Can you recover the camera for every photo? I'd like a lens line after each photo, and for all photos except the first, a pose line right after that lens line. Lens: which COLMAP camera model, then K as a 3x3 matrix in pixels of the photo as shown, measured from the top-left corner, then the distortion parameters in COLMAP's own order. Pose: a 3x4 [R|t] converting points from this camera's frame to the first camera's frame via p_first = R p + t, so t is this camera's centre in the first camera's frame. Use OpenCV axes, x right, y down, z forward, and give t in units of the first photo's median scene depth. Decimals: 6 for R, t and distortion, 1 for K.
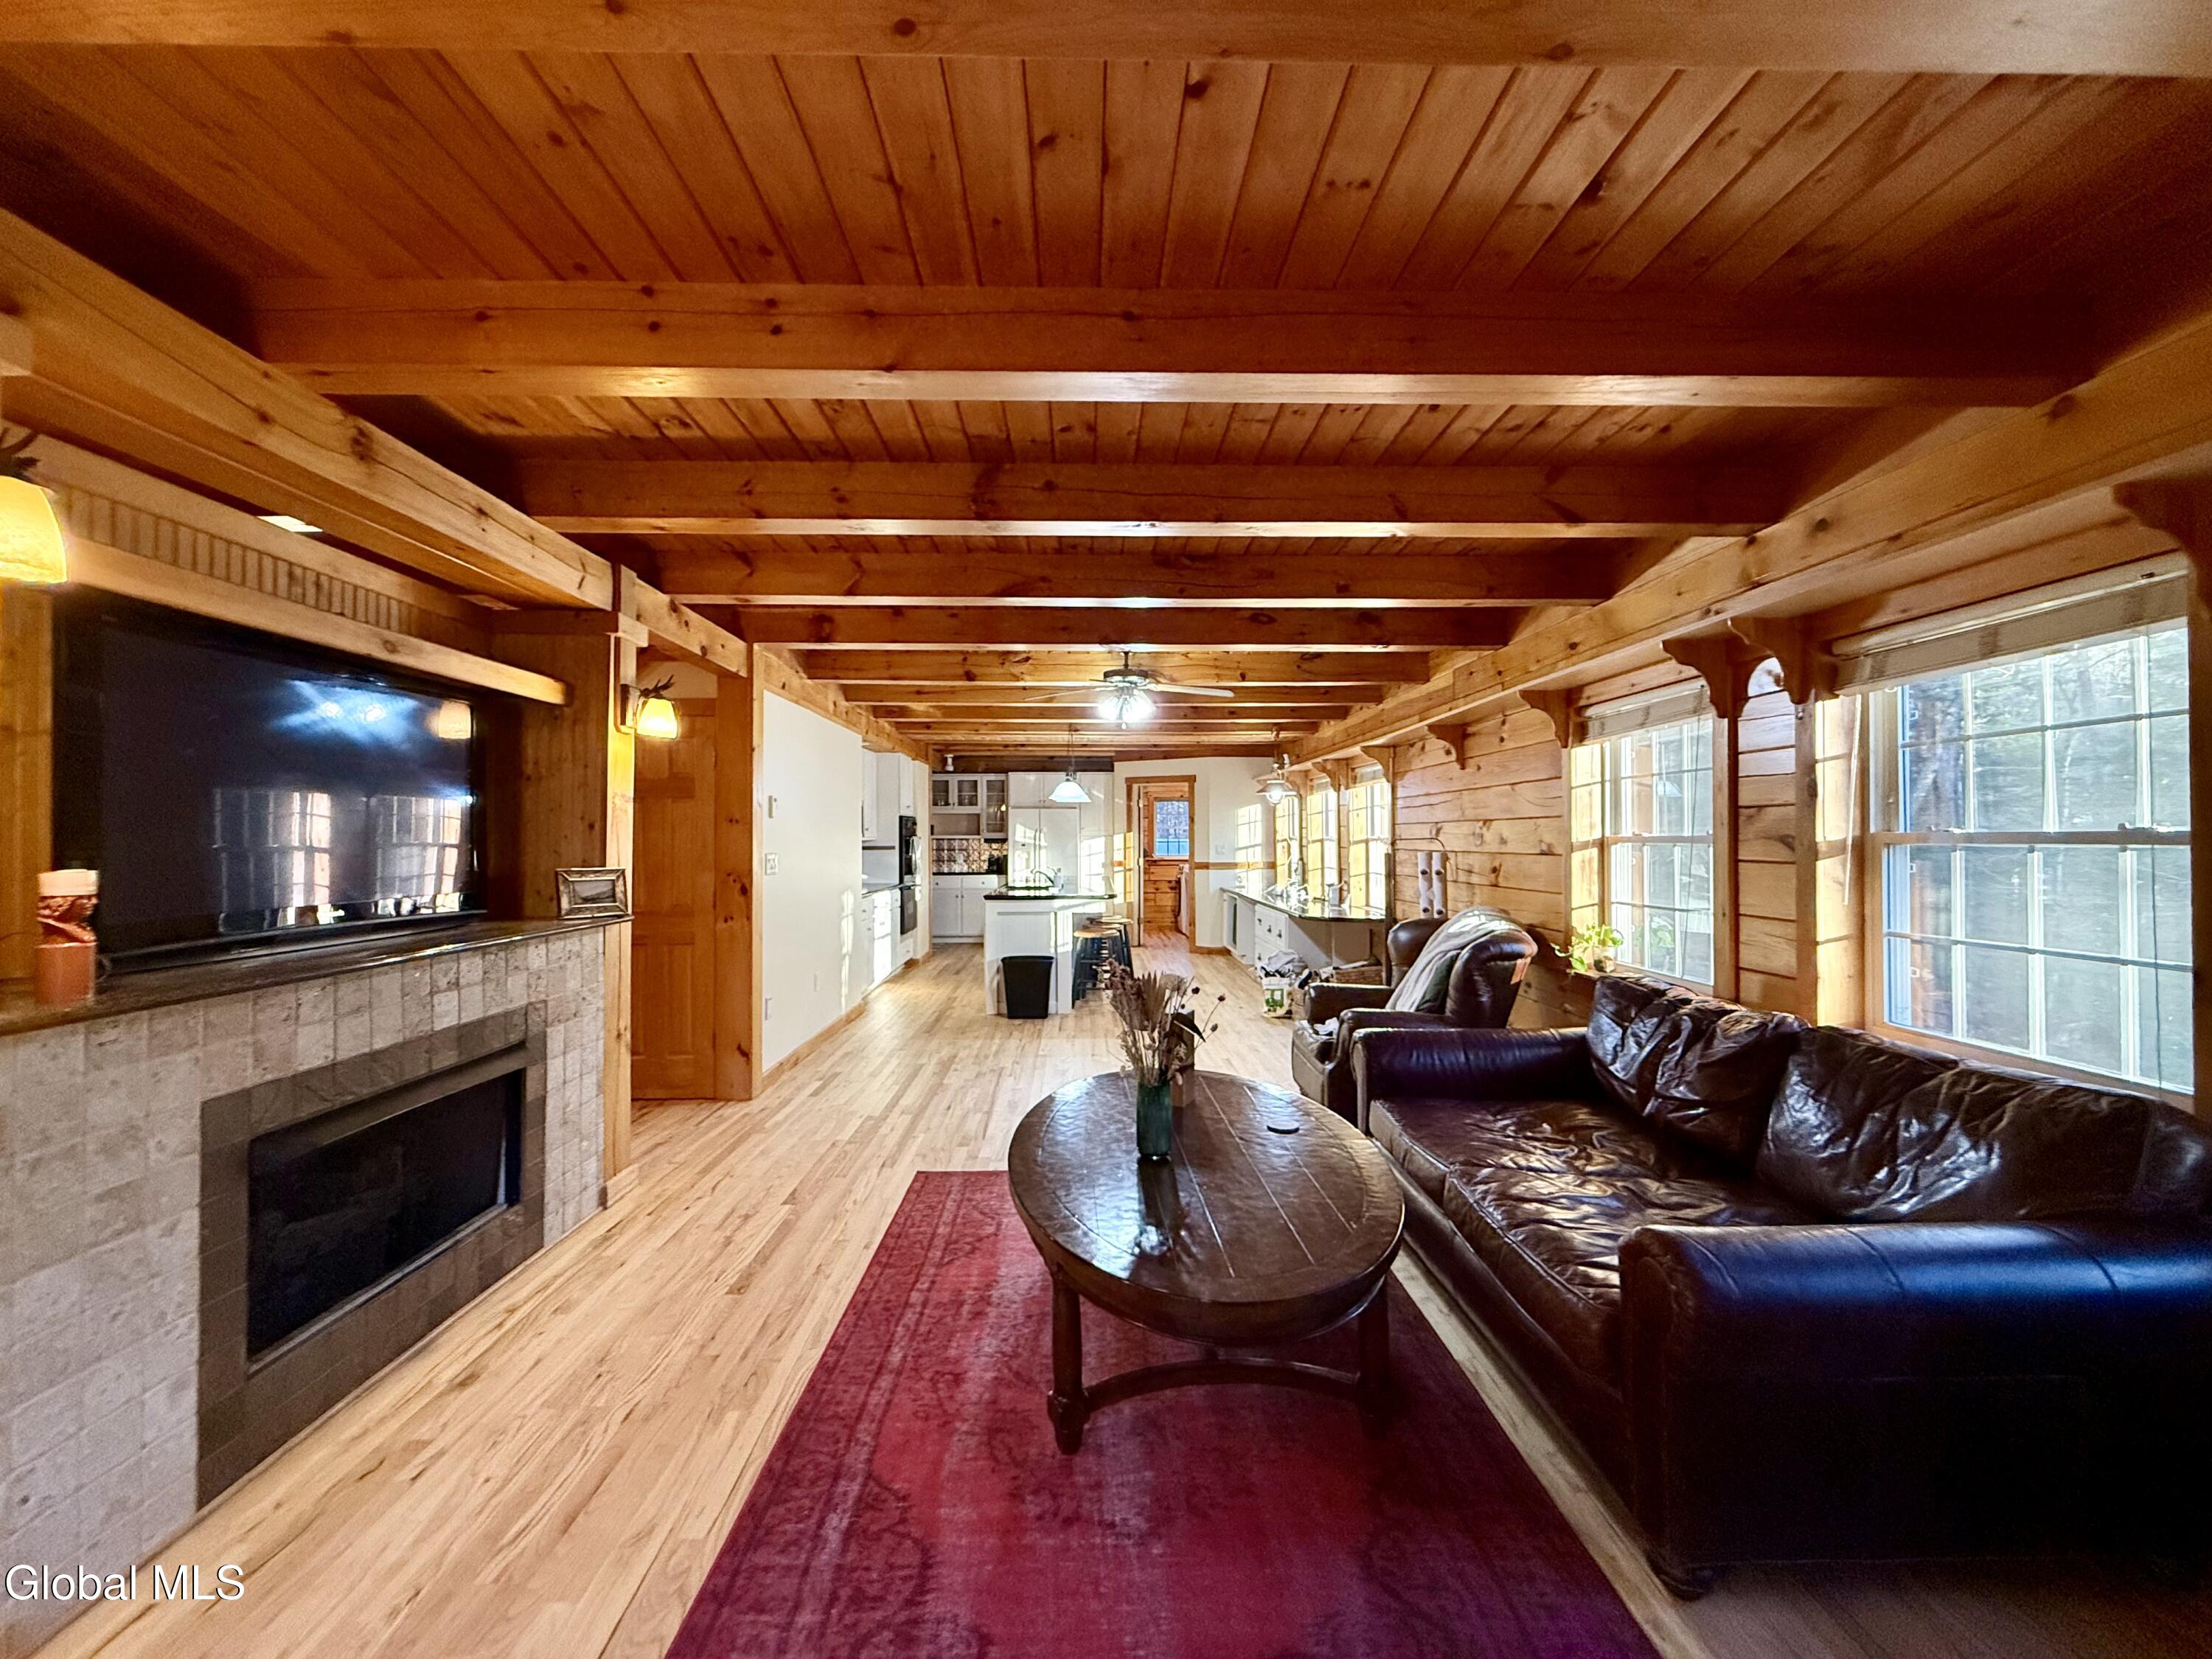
lens RADIAL K [[881.0, 0, 1103.2], [0, 881.0, 829.7], [0, 0, 1]] dist [0.003781, 0.000037]
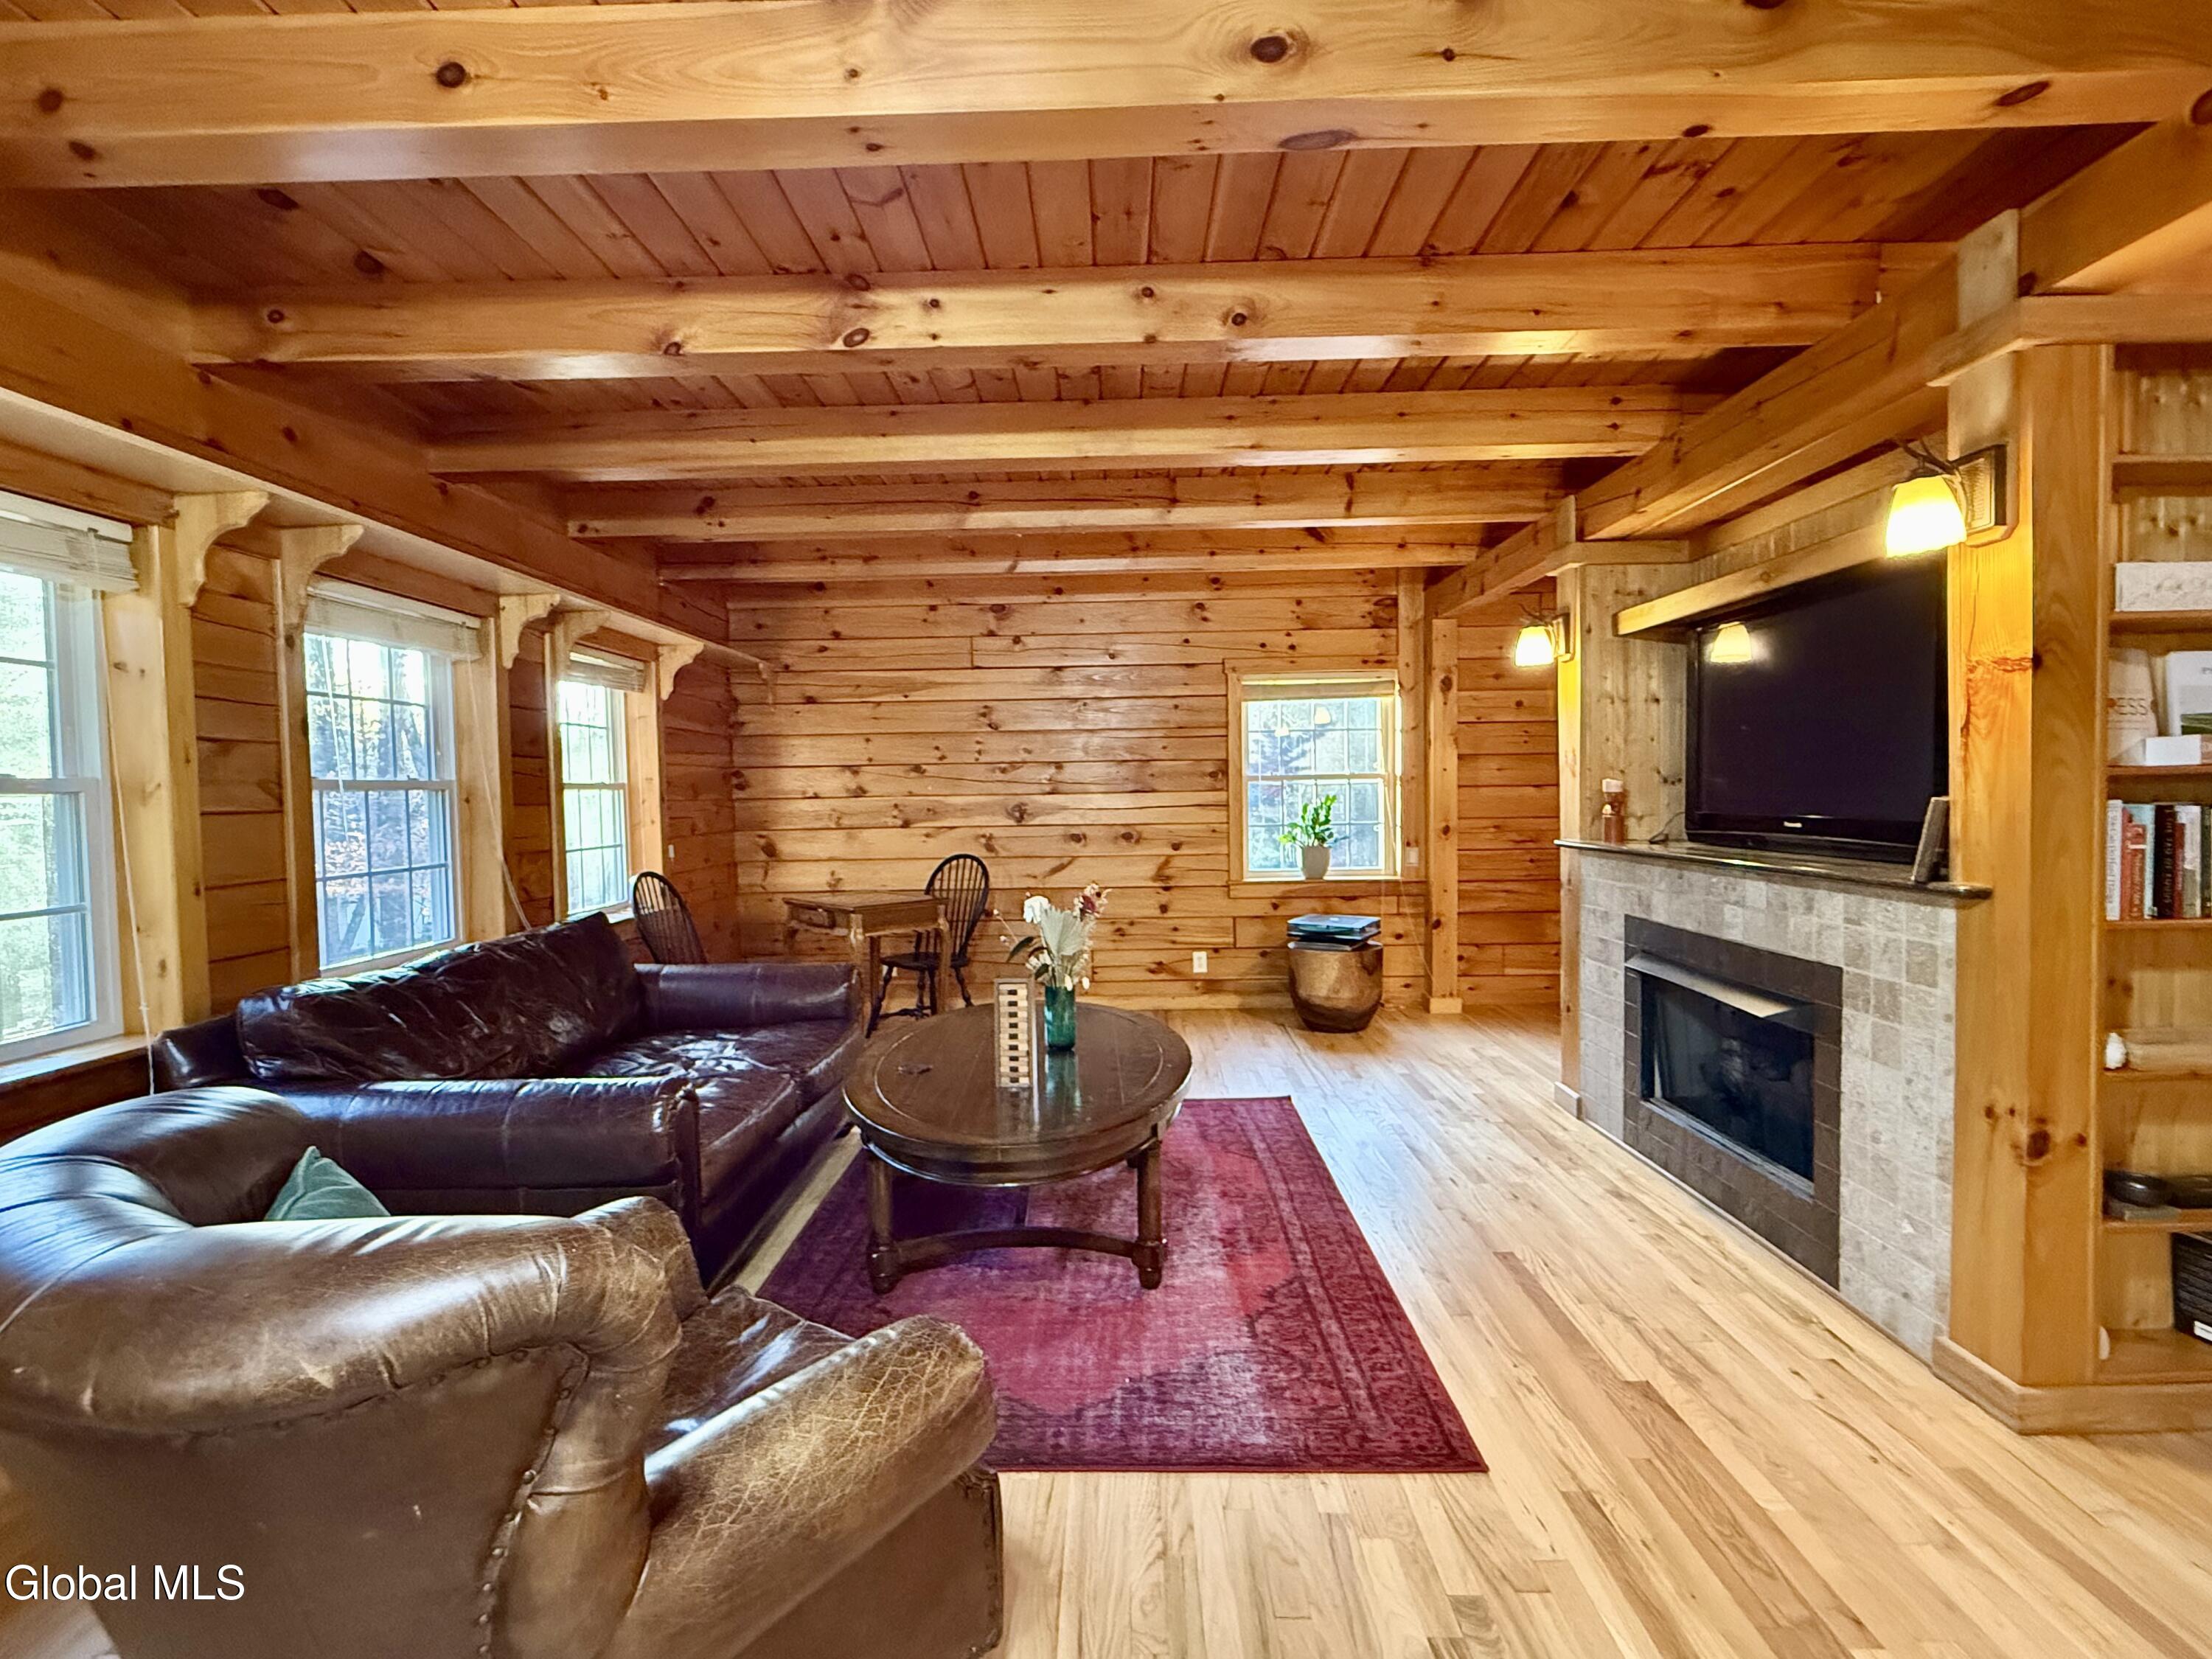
lens RADIAL K [[1079.9, 0, 1103.1], [0, 1079.9, 831.1], [0, 0, 1]] dist [0.000736, 0.000198]
pose [[-0.999144, 0.017525, 0.037469, -0.051404], [0.018577, 0.999437, 0.027923, 0.047039], [-0.036959, 0.028595, -0.998908, 2.291001]]
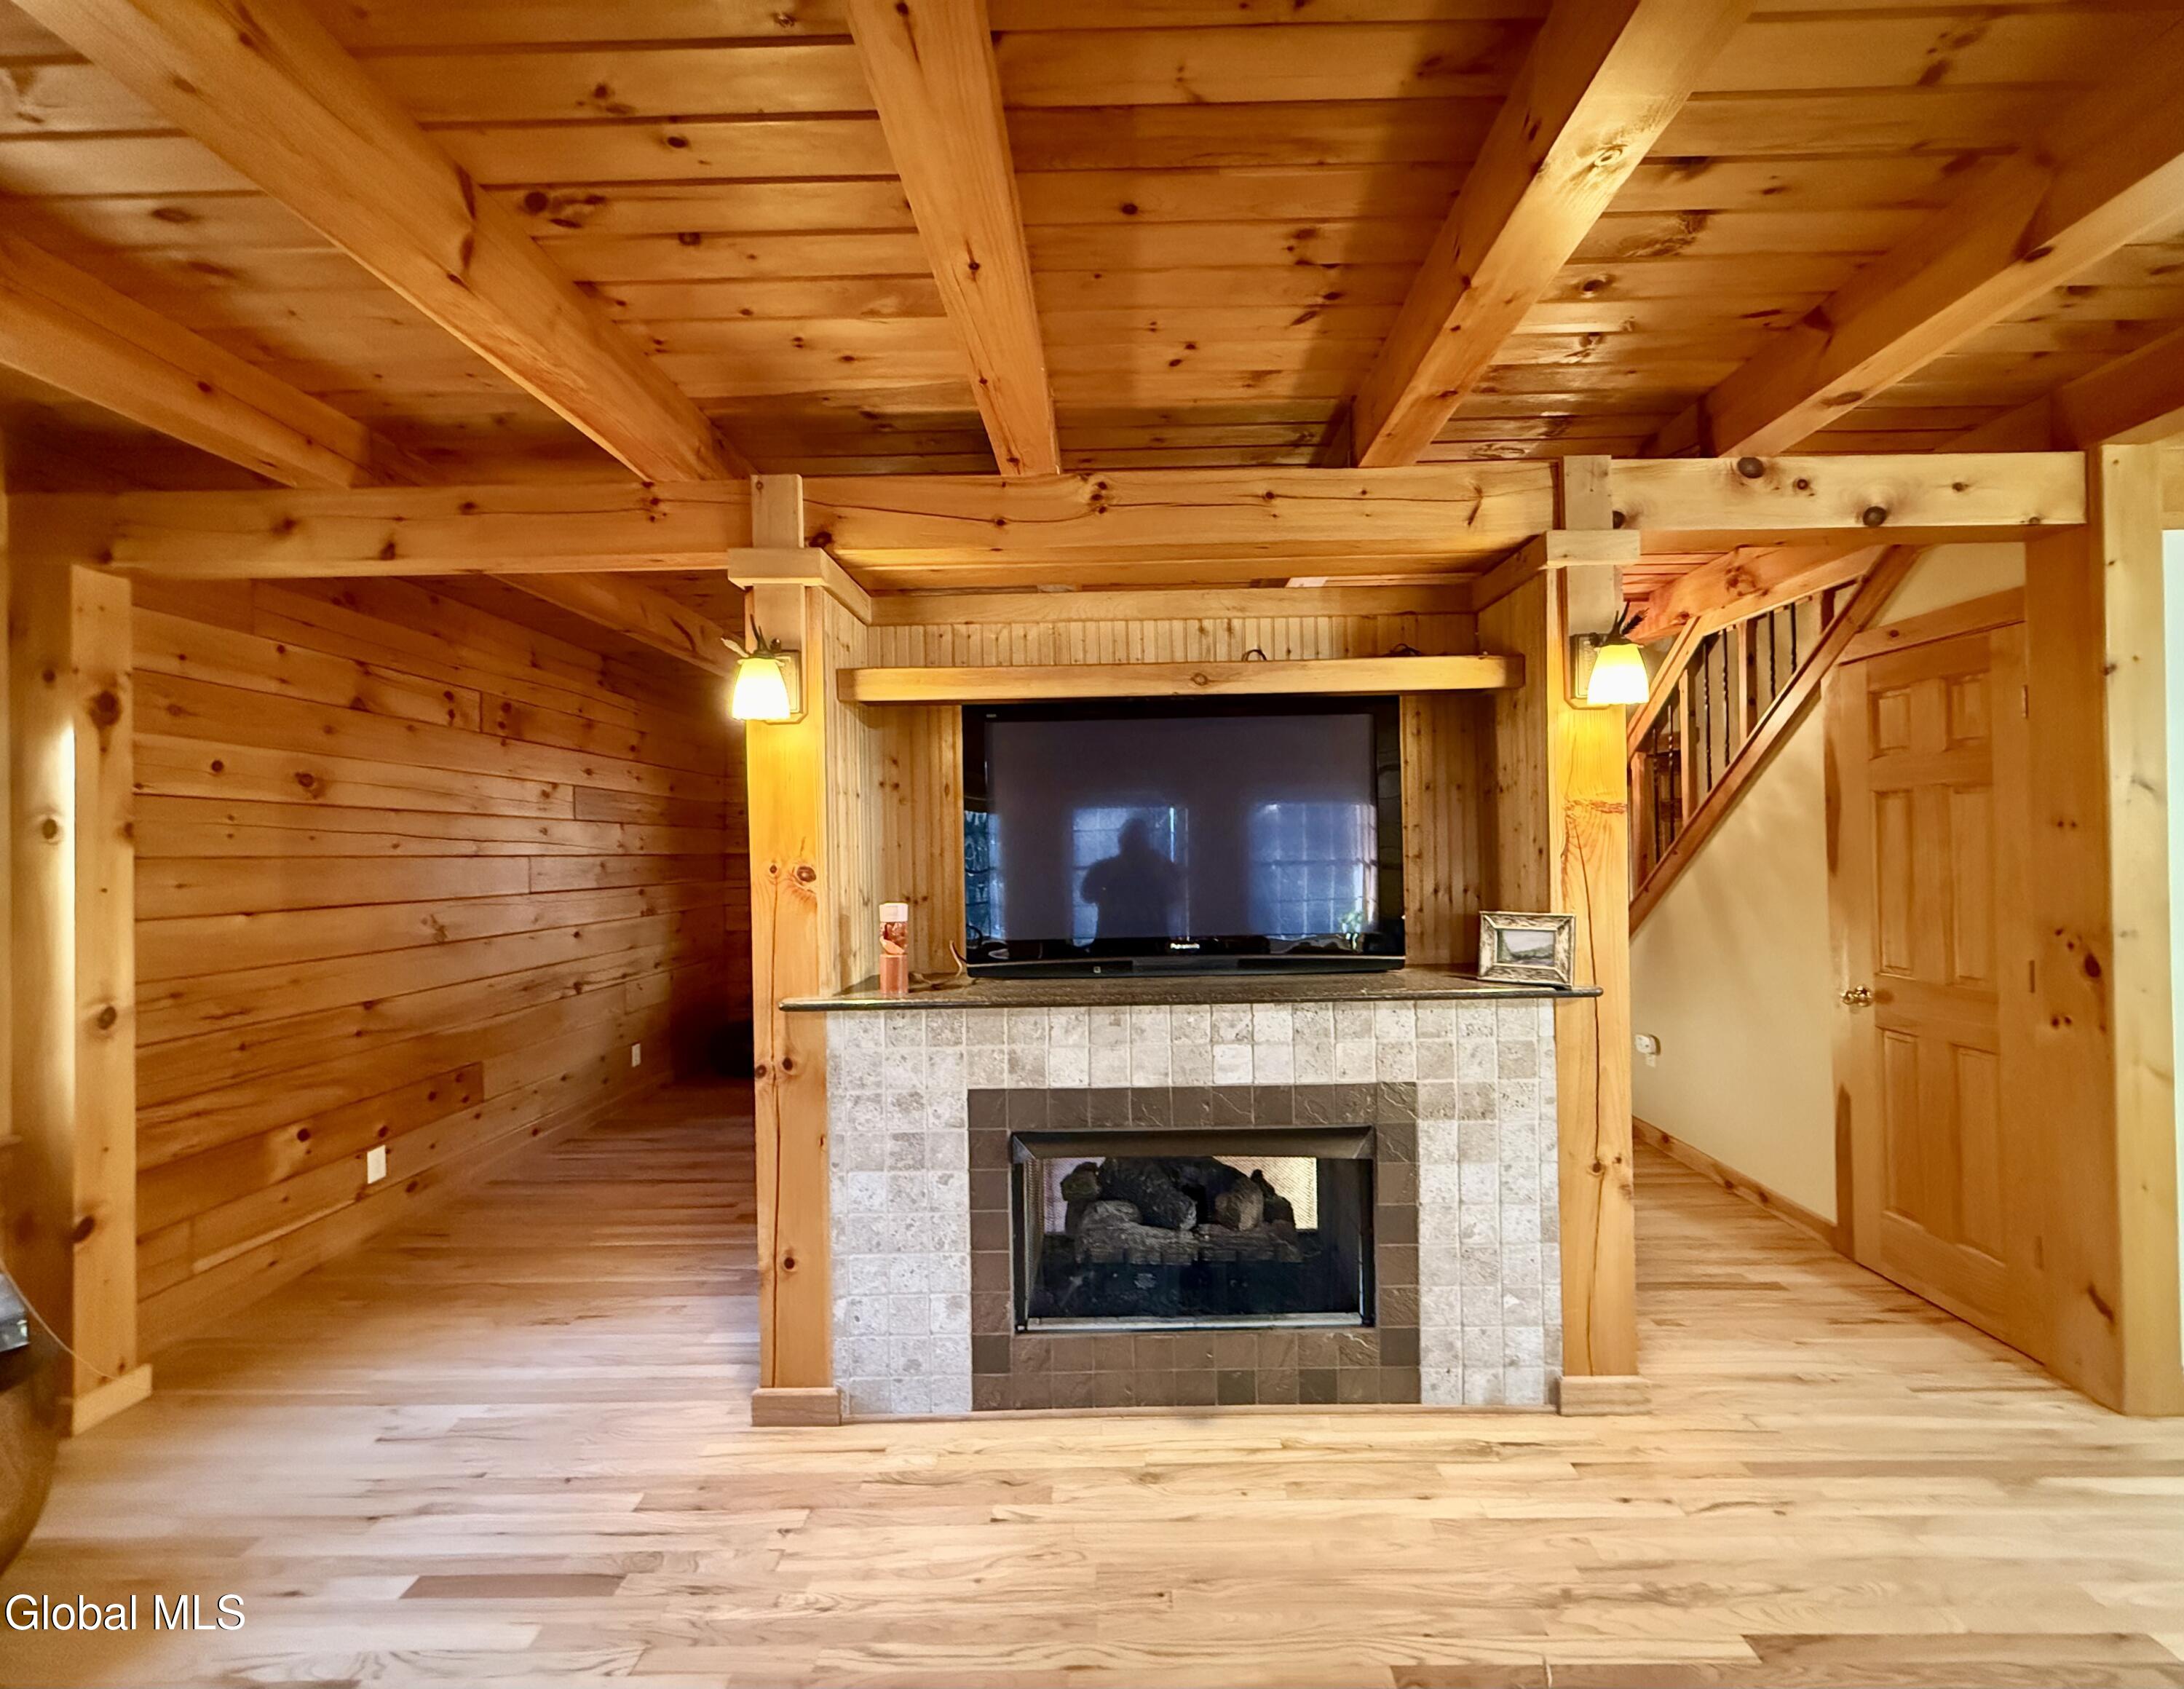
lens RADIAL K [[893.7, 0, 1113.0], [0, 893.7, 847.2], [0, 0, 1]] dist [-0.000251, 0.000608]
pose [[-0.030544, -0.003114, -0.999529, 0.181690], [0.029039, 0.999570, -0.004001, -0.019204], [0.999111, -0.029148, -0.030441, 0.909908]]
